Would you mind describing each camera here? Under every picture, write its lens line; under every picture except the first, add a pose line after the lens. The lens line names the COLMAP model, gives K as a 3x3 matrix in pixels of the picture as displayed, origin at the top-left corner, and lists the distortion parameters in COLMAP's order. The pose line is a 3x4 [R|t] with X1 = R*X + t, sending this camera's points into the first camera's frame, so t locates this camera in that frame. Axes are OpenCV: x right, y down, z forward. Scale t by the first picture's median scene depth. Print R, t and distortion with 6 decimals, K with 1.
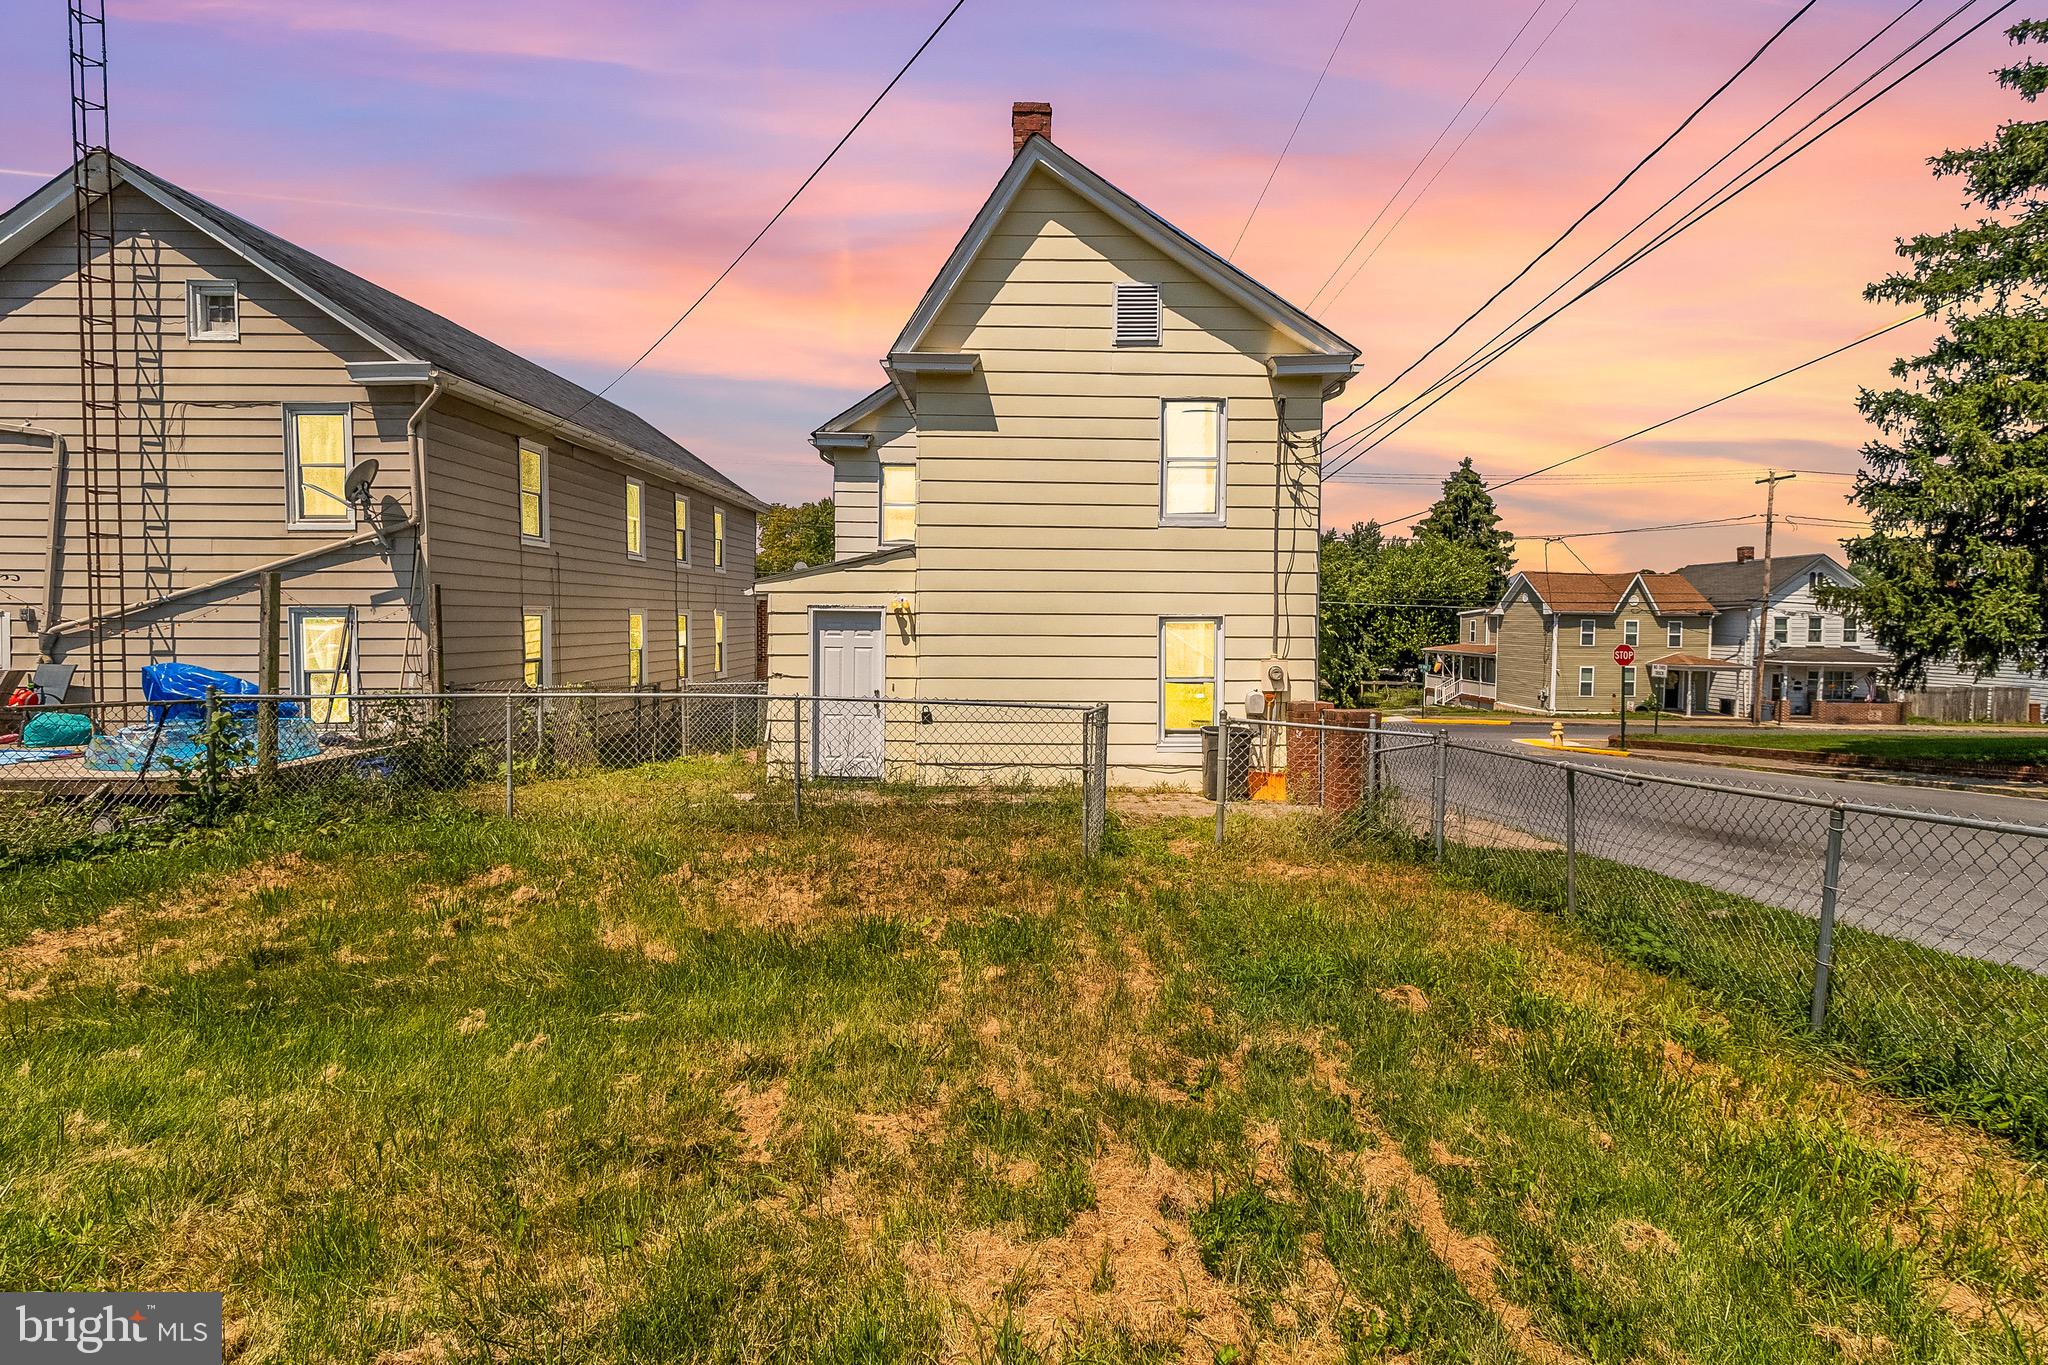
lens RADIAL K [[924.9, 0, 1024.6], [0, 924.9, 649.9], [0, 0, 1]] dist [0.001350, 0.000362]
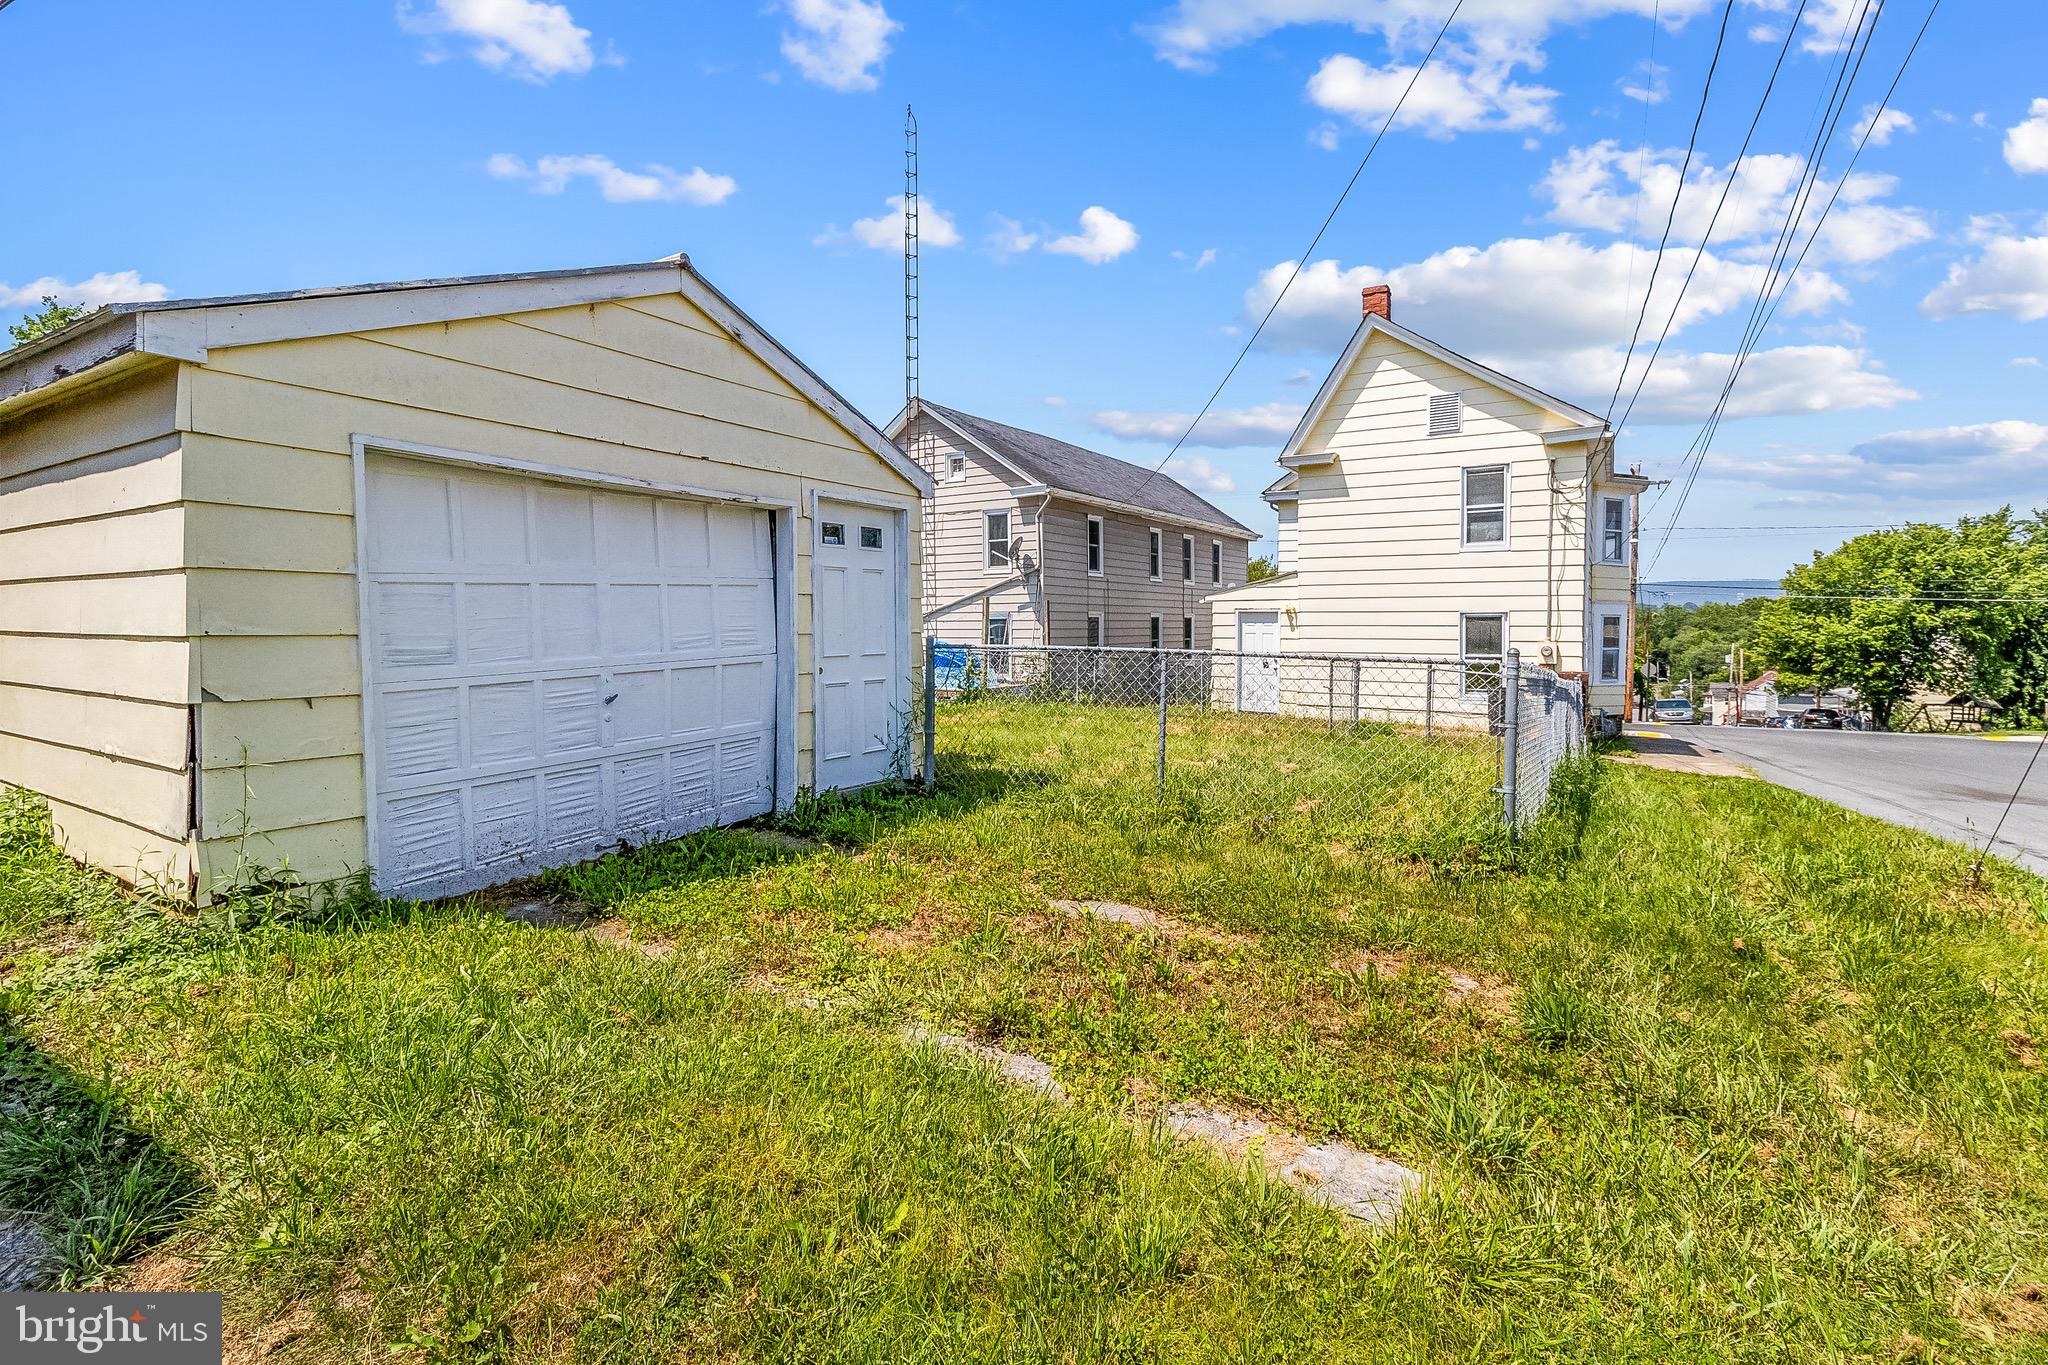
lens RADIAL K [[924.9, 0, 1024.6], [0, 924.9, 649.9], [0, 0, 1]] dist [0.001350, 0.000362]
pose [[0.838721, 0.010240, -0.544466, 0.356003], [-0.015284, 0.999872, -0.004738, 0.040474], [0.544348, 0.012295, 0.838770, -0.609661]]
